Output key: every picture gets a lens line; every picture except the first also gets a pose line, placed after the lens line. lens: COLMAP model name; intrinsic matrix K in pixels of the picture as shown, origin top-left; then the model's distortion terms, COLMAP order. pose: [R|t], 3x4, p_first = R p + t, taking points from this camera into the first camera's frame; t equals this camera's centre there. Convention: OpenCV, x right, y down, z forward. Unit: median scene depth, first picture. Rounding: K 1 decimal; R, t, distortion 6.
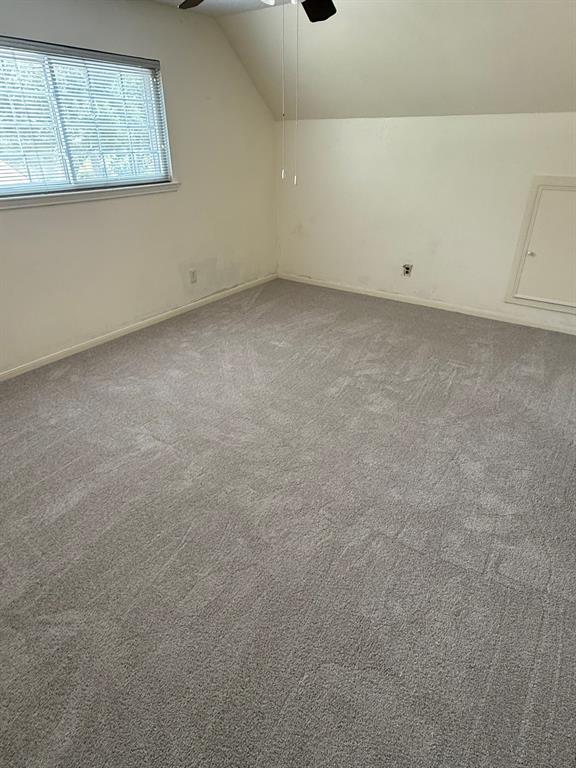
lens RADIAL K [[449.2, 0, 286.8], [0, 449.2, 381.4], [0, 0, 1]] dist [-0.008369, -0.002141]
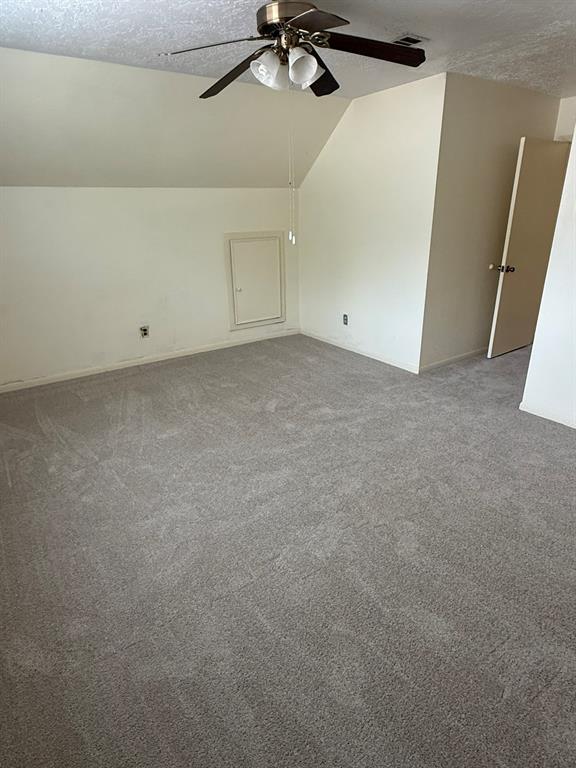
lens RADIAL K [[449.2, 0, 288.0], [0, 449.2, 385.8], [0, 0, 1]] dist [-0.008369, -0.002141]
pose [[0.331159, -0.353224, 0.874966, -0.603131], [0.458555, 0.870670, 0.177935, -0.193654], [-0.824658, 0.342295, 0.450303, 0.361832]]
